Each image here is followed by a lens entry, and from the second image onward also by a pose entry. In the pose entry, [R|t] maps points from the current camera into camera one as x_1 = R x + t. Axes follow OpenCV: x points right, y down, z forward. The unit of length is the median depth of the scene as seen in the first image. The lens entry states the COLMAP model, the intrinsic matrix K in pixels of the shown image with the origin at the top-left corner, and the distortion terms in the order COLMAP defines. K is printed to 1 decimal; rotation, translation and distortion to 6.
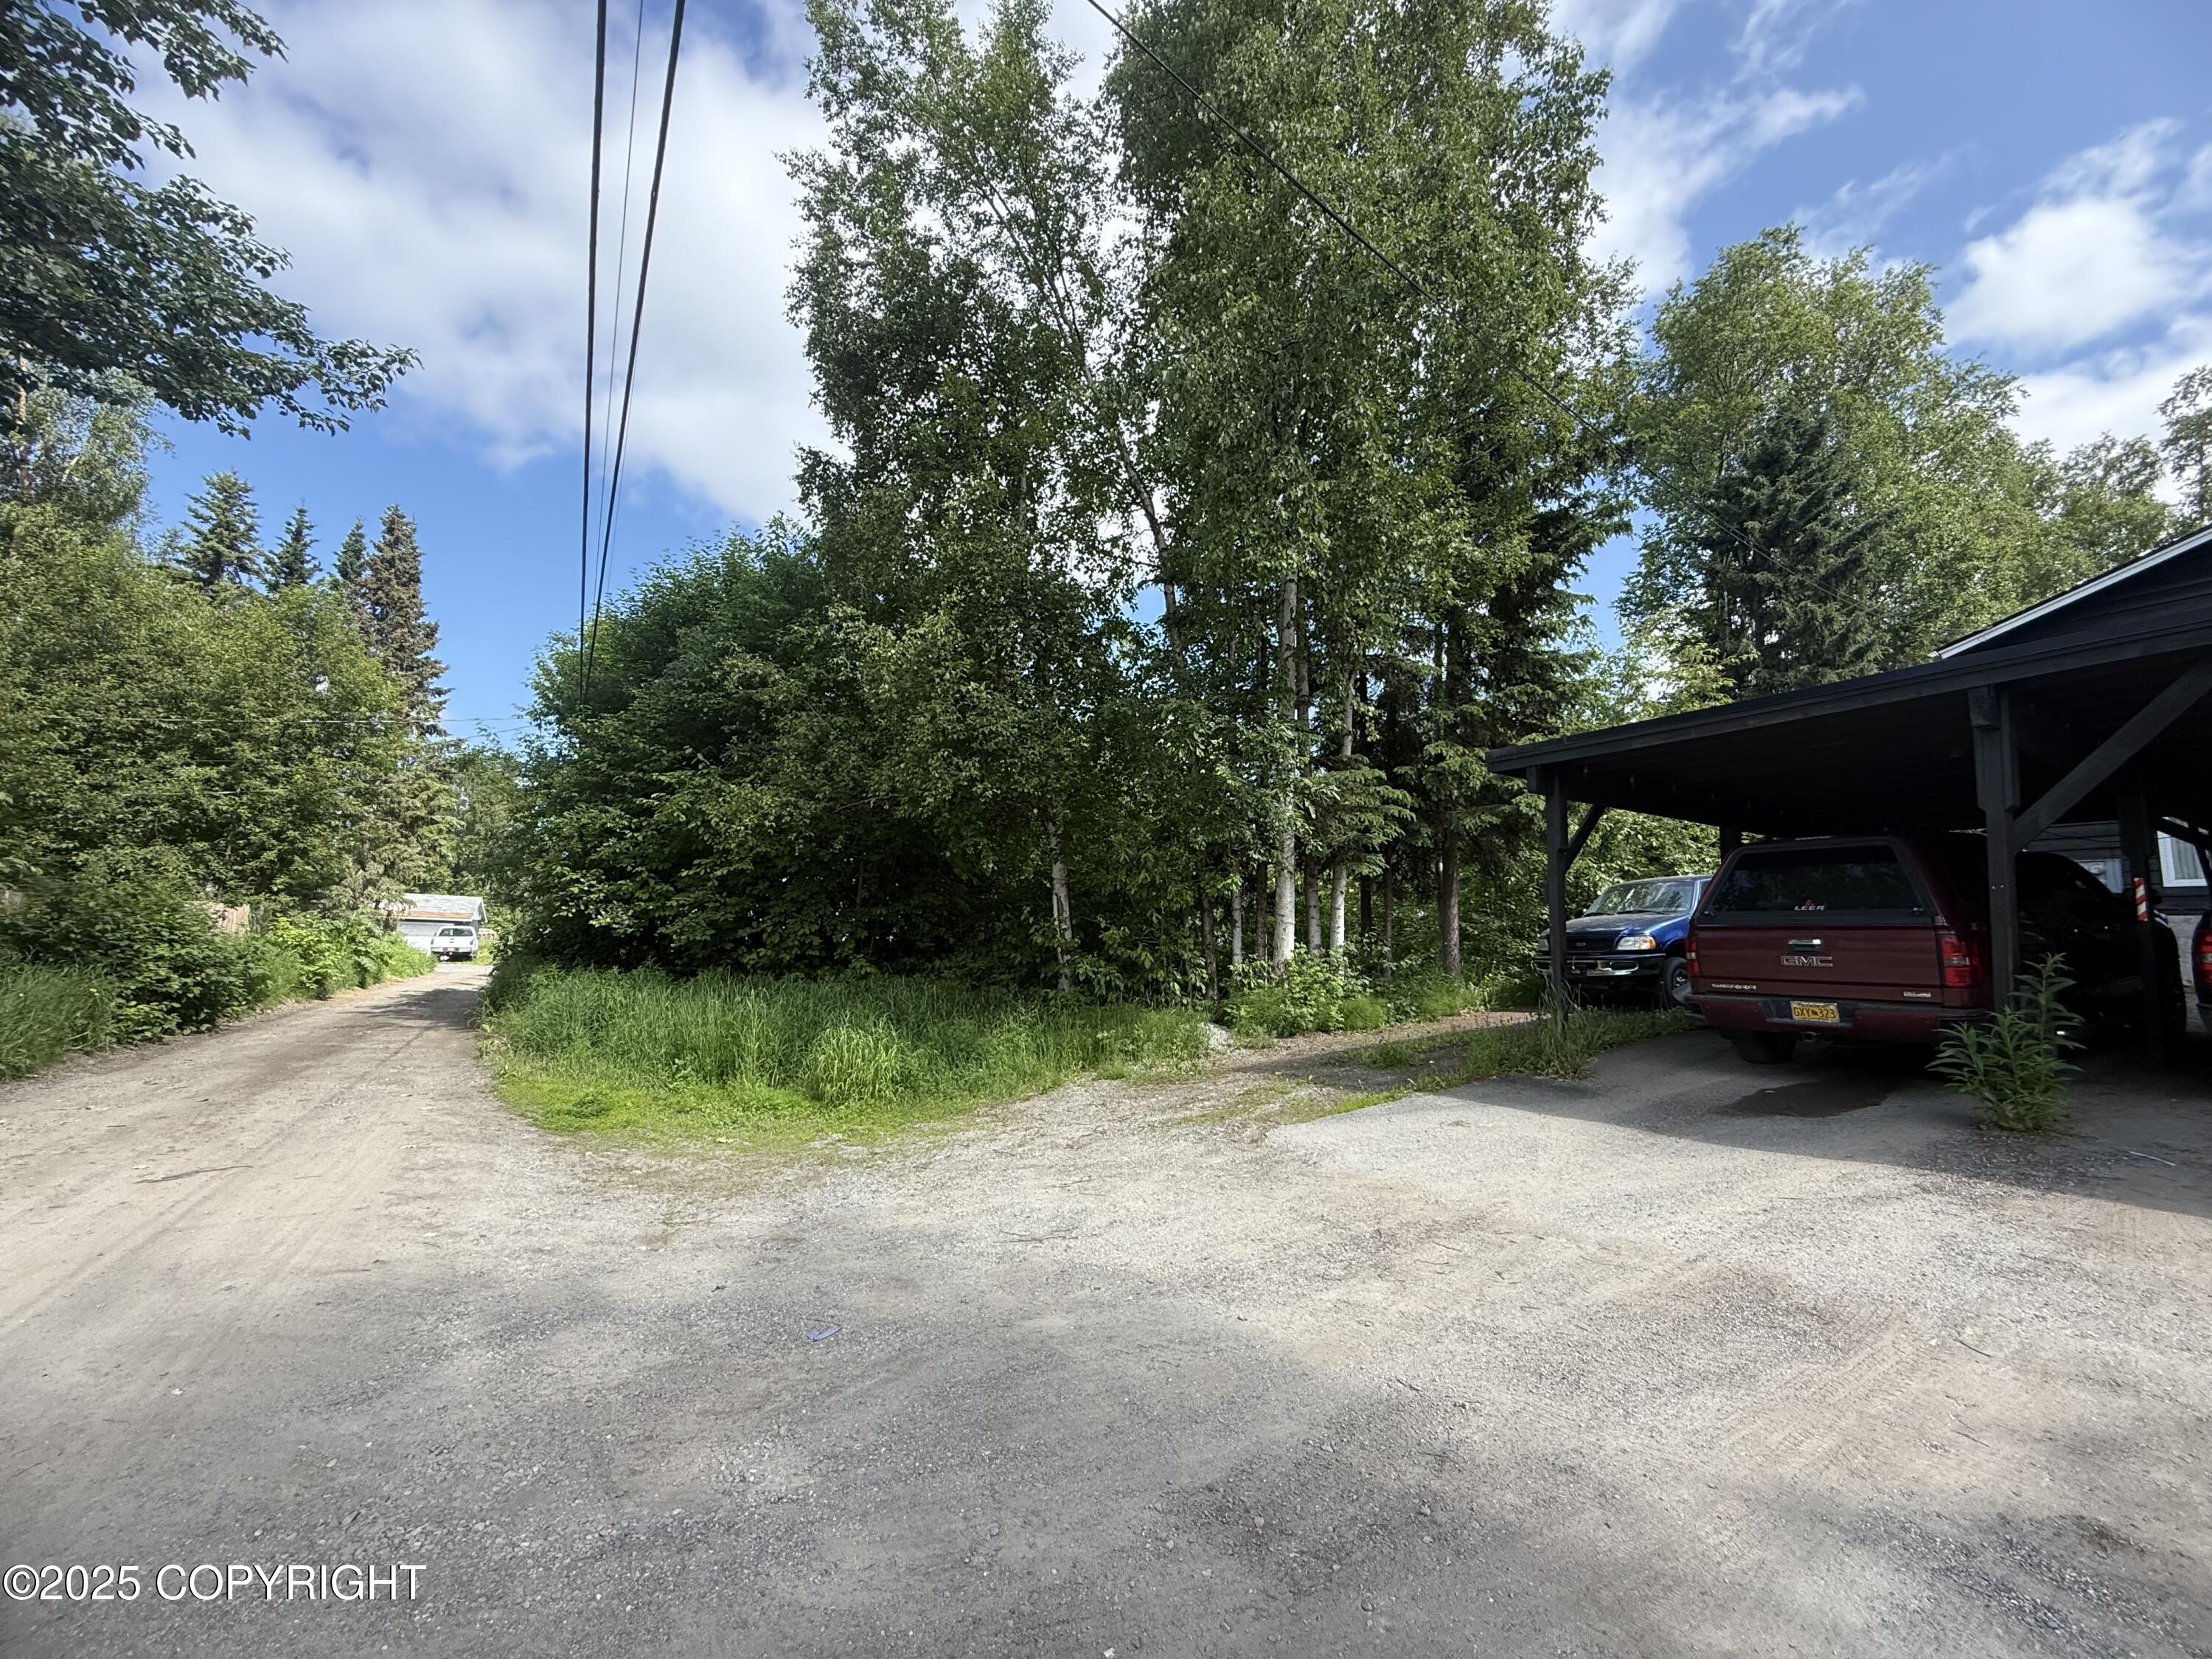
lens RADIAL K [[883.0, 0, 1105.6], [0, 883.0, 829.0], [0, 0, 1]] dist [-0.000695, 0.000095]
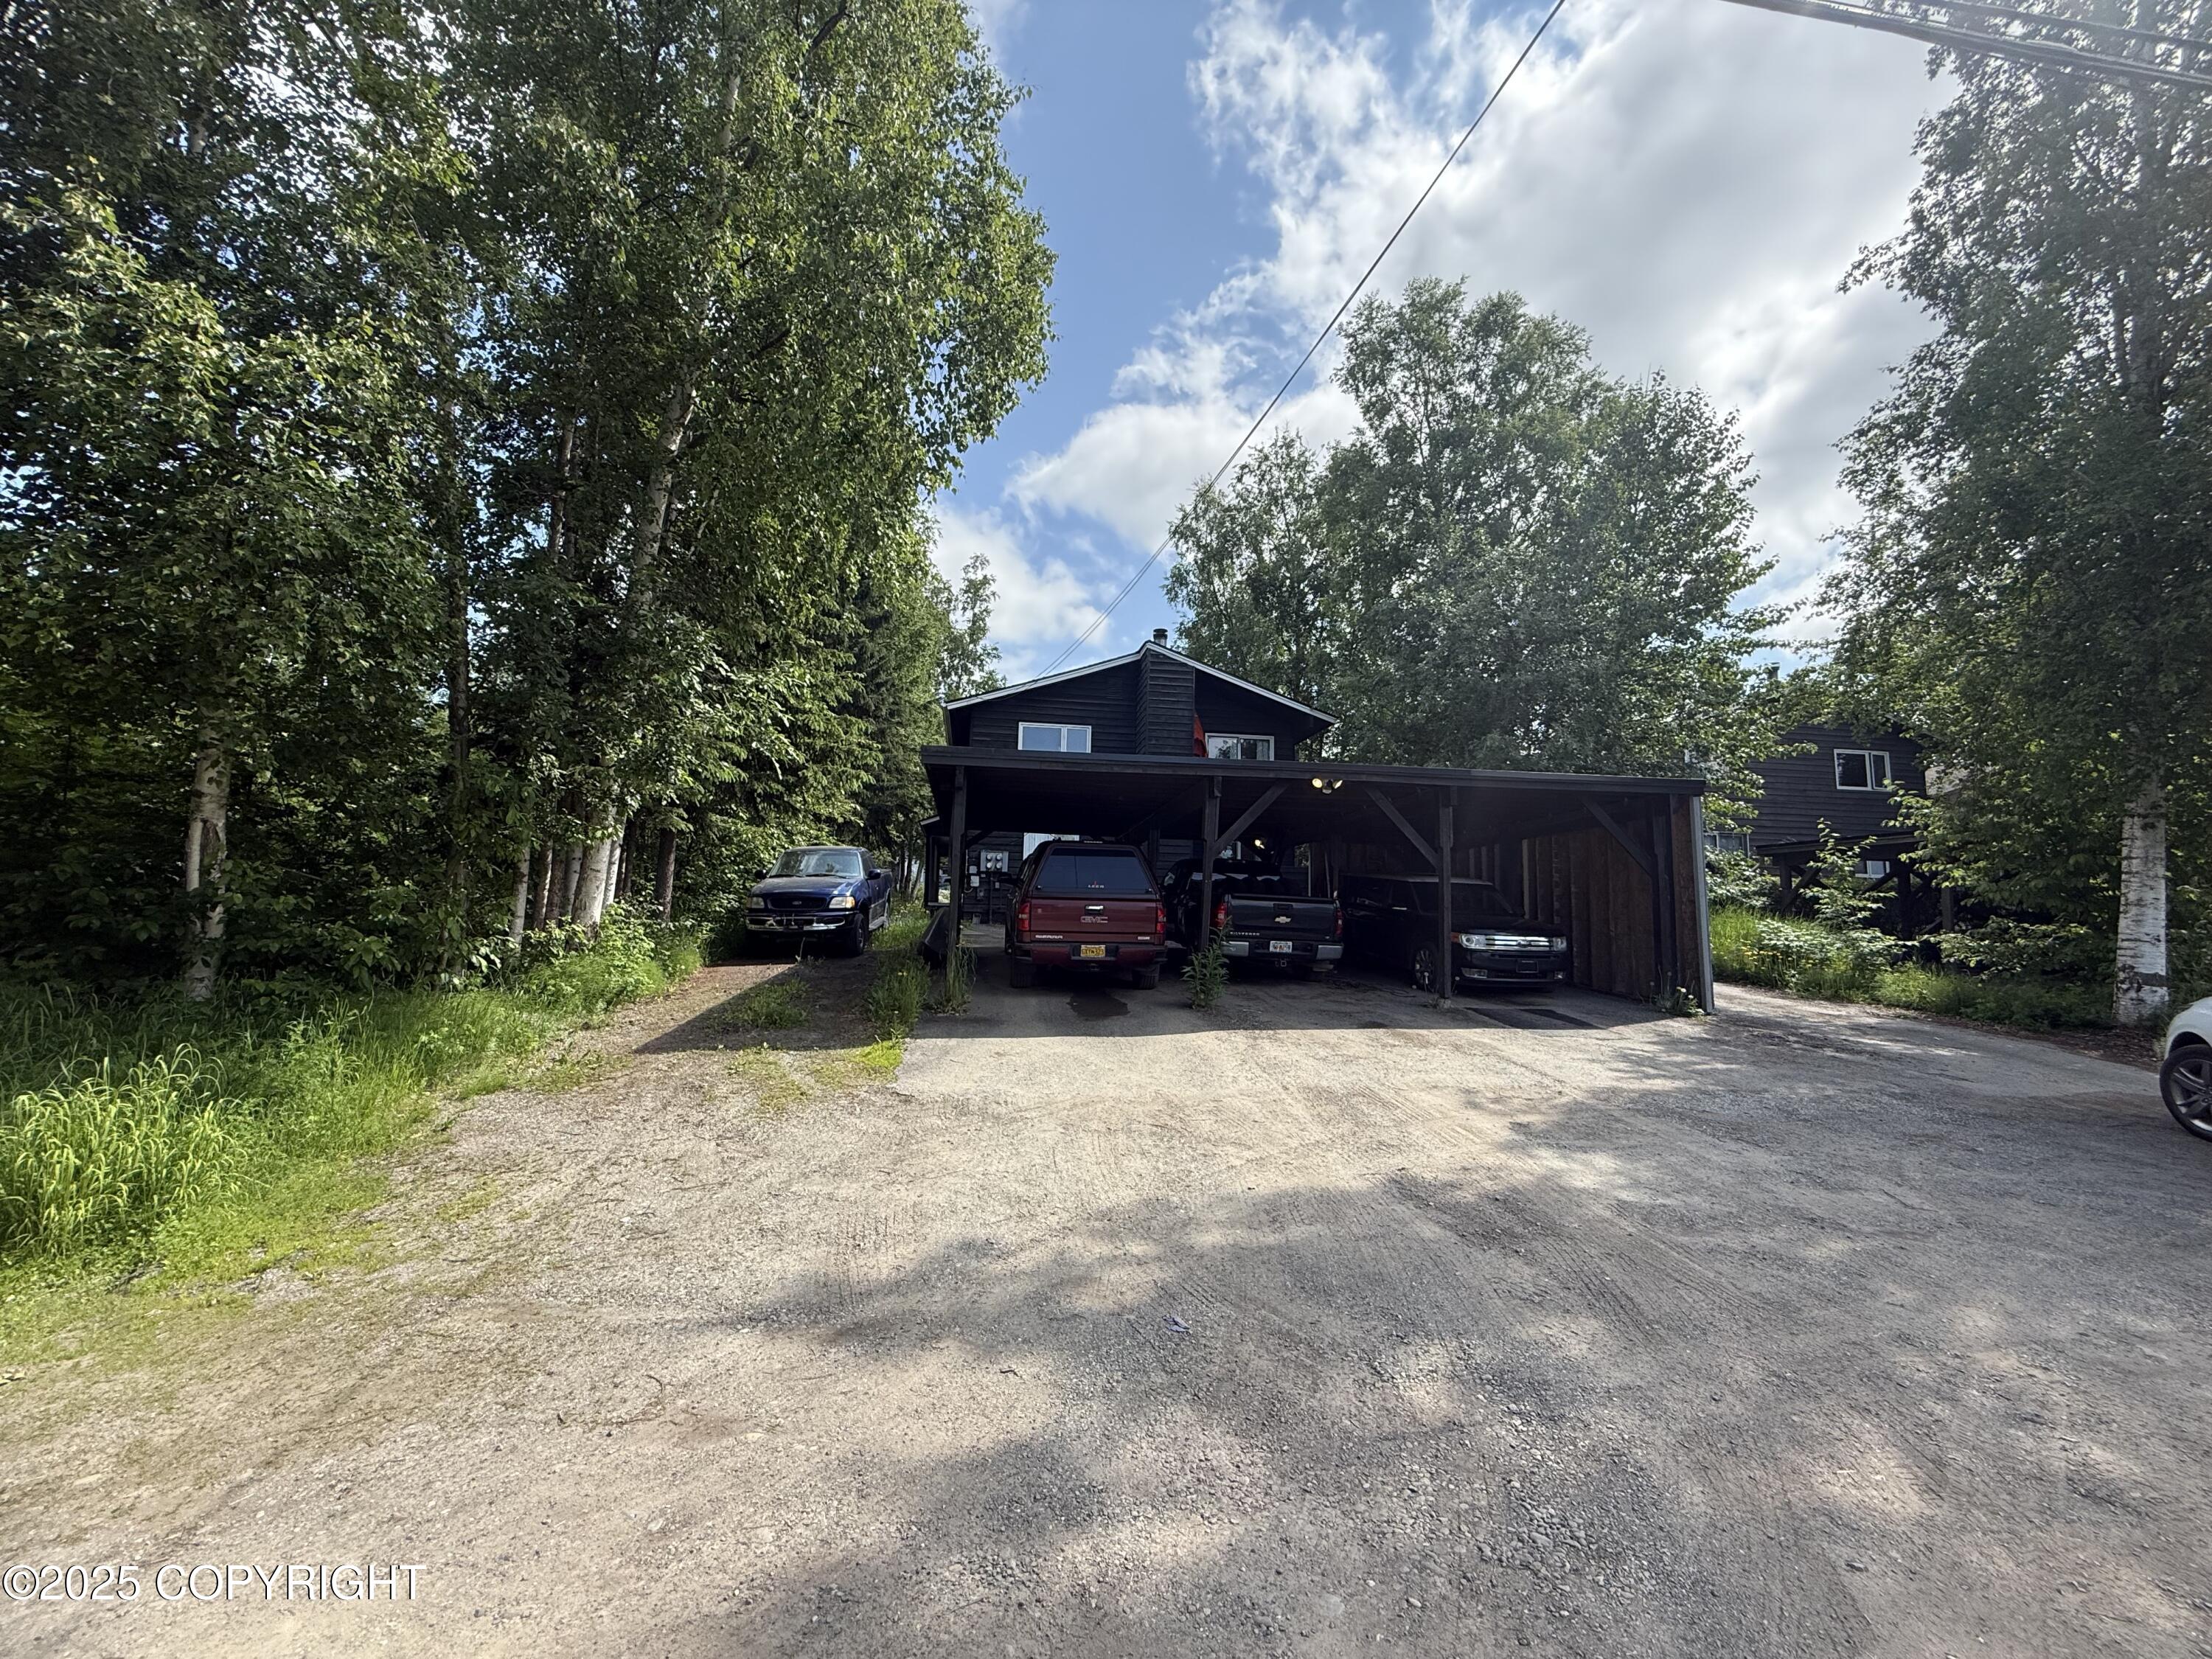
lens RADIAL K [[883.0, 0, 1103.6], [0, 883.0, 826.8], [0, 0, 1]] dist [-0.000695, 0.000095]
pose [[0.379513, 0.078801, 0.921825, -0.691324], [-0.131024, 0.990902, -0.030763, 0.032041], [-0.915862, -0.109106, 0.386384, 0.398844]]
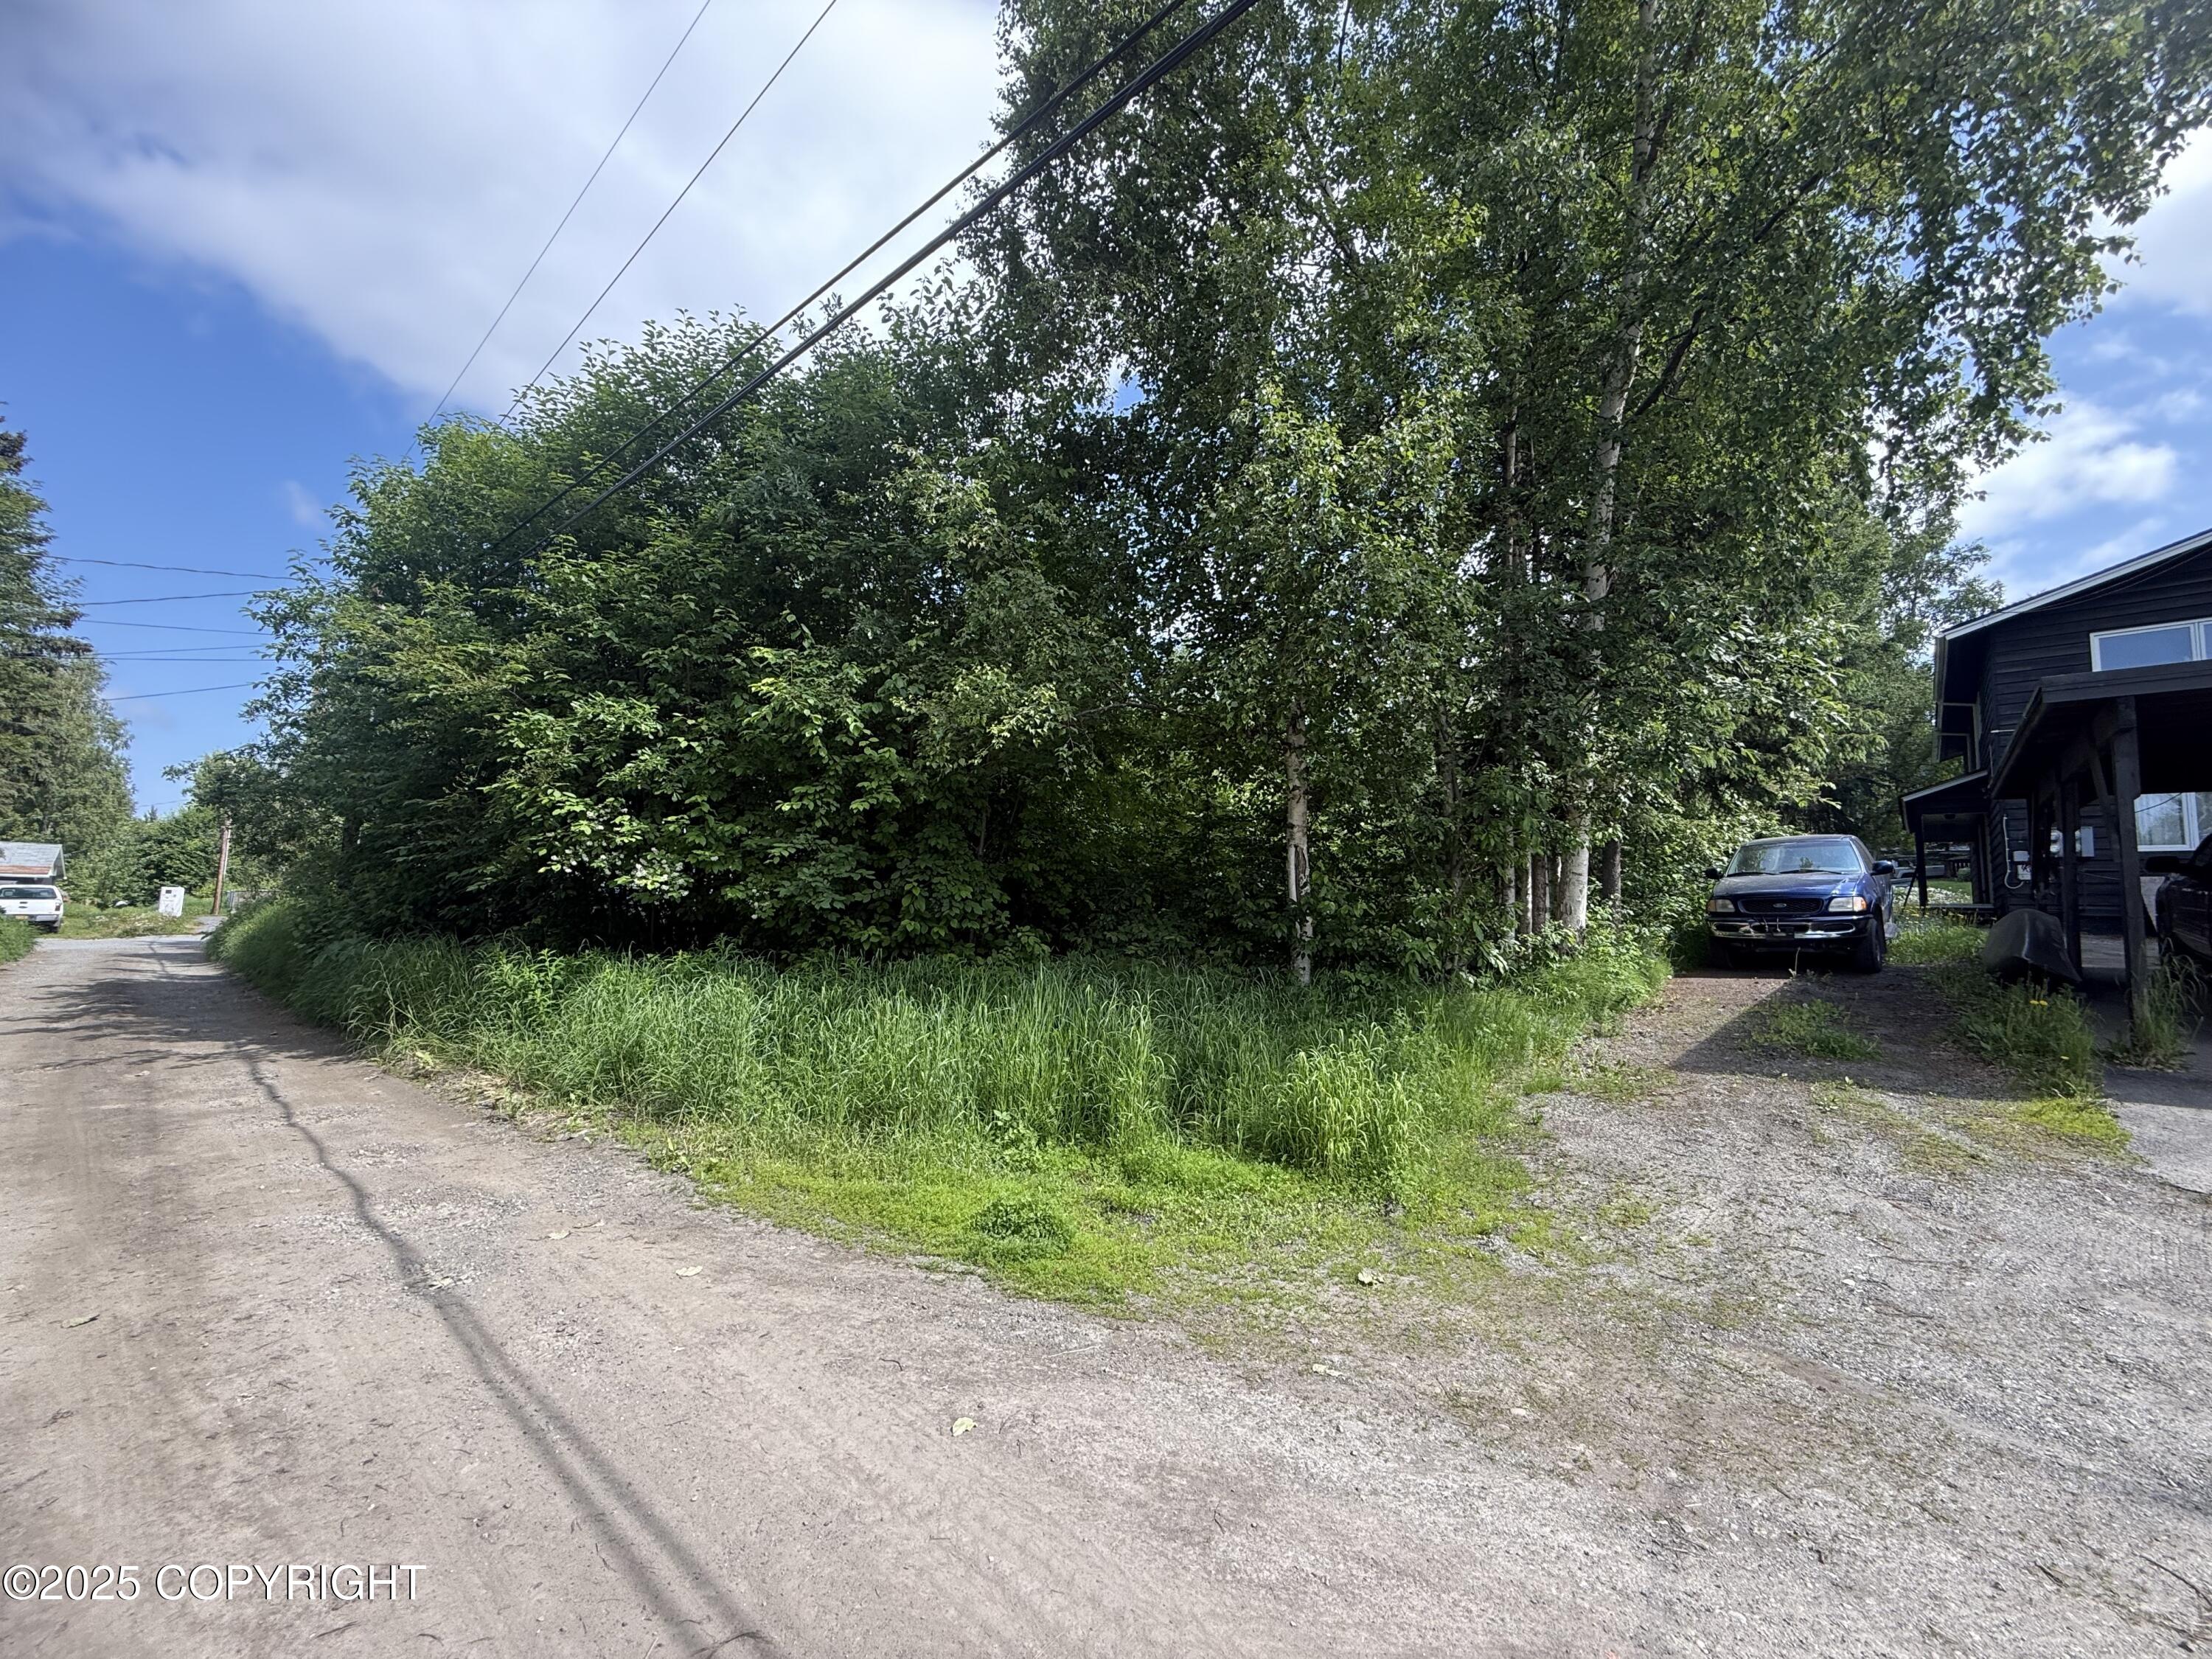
lens RADIAL K [[883.0, 0, 1102.3], [0, 883.0, 828.0], [0, 0, 1]] dist [-0.000695, 0.000095]
pose [[0.958653, 0.017907, 0.284015, -0.810546], [-0.031330, 0.998593, 0.042787, 0.056491], [-0.282849, -0.049916, 0.957865, 0.570753]]
